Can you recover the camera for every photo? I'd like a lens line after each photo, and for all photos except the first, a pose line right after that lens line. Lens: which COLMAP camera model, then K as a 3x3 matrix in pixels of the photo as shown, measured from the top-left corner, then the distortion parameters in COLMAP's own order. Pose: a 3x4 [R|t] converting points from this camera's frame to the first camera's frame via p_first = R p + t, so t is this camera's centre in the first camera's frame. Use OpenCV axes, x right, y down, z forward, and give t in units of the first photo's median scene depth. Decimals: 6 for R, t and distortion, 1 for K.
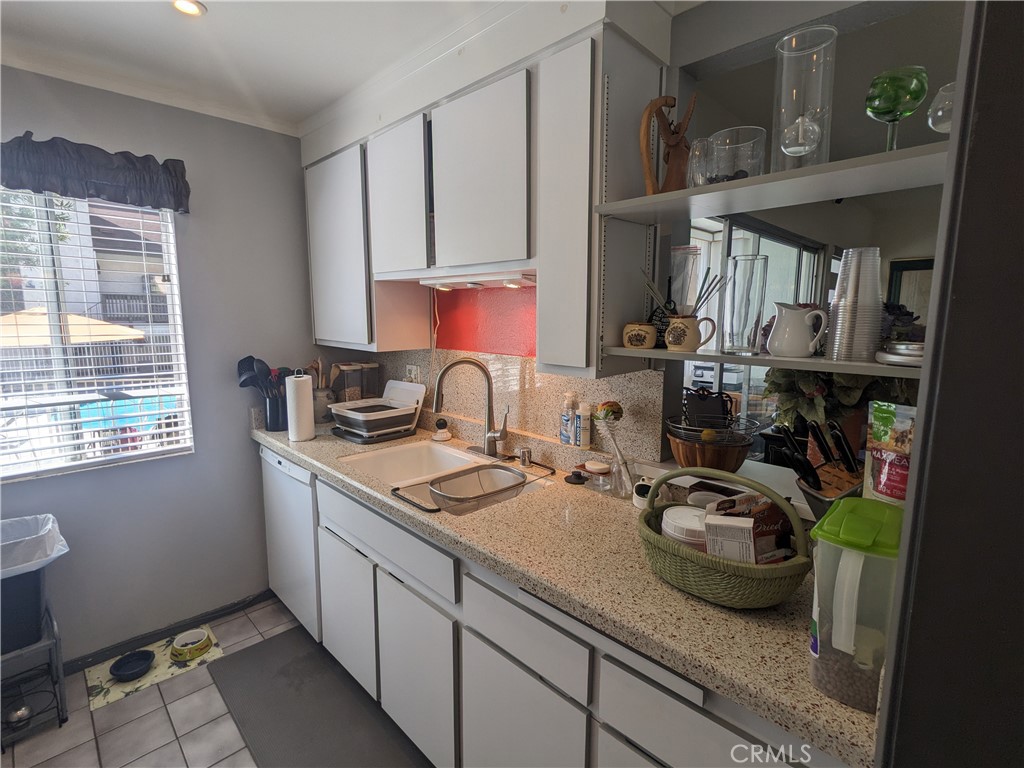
lens RADIAL K [[495.9, 0, 515.6], [0, 495.9, 380.5], [0, 0, 1]] dist [-0.000230, 0.001832]
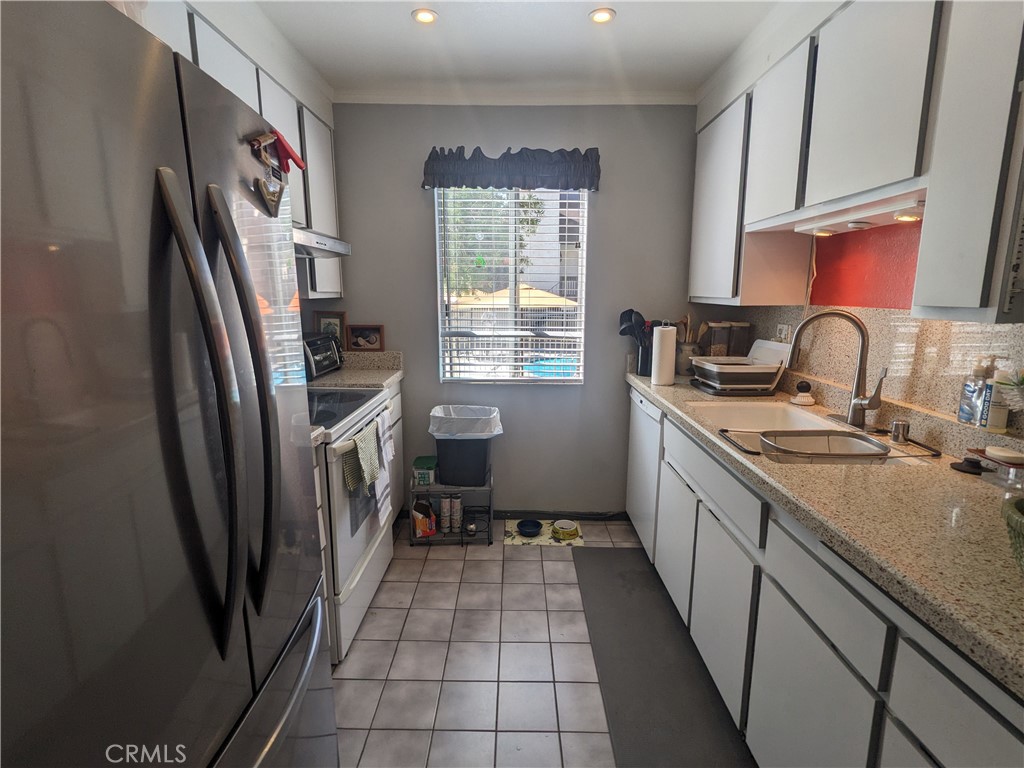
lens RADIAL K [[496.2, 0, 508.1], [0, 496.2, 379.5], [0, 0, 1]] dist [-0.000439, 0.002033]
pose [[0.698560, 0.120895, -0.705265, 0.125705], [-0.095309, 0.992562, 0.075739, 0.063439], [0.709176, 0.014310, 0.704887, -0.033479]]
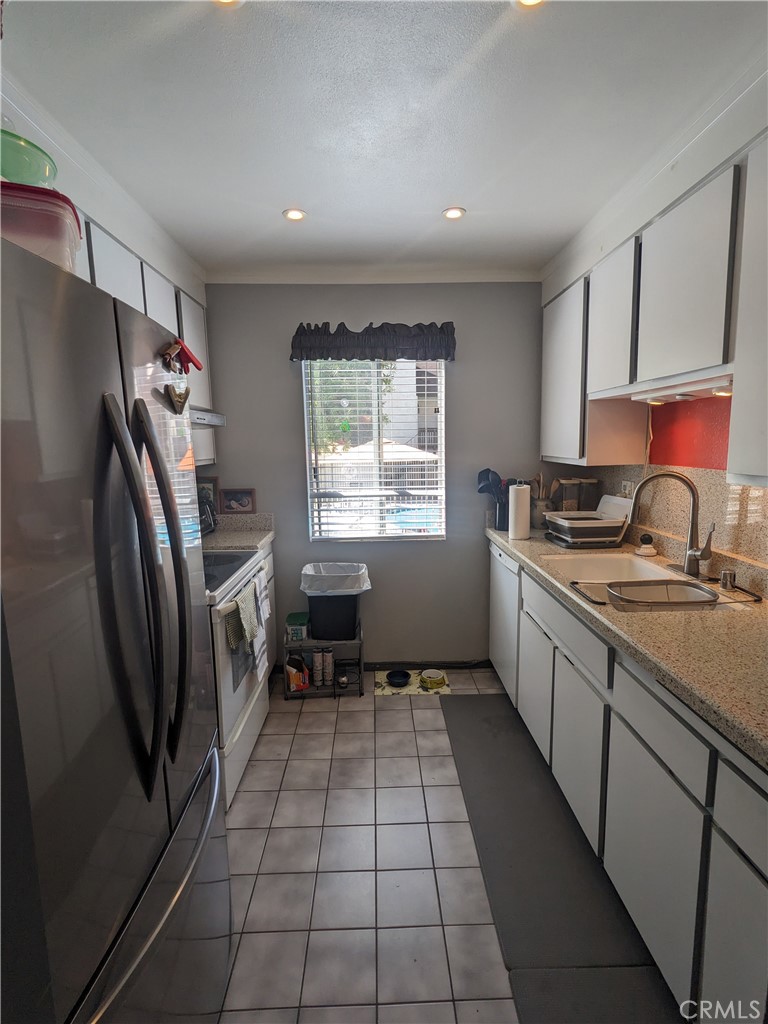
lens RADIAL K [[496.2, 0, 384.0], [0, 496.2, 512.0], [0, 0, 1]] dist [-0.000439, 0.002033]
pose [[0.723055, 0.078688, -0.686294, 0.167680], [-0.071946, 0.996666, 0.038474, 0.036239], [0.687033, 0.021557, 0.726306, -0.103242]]
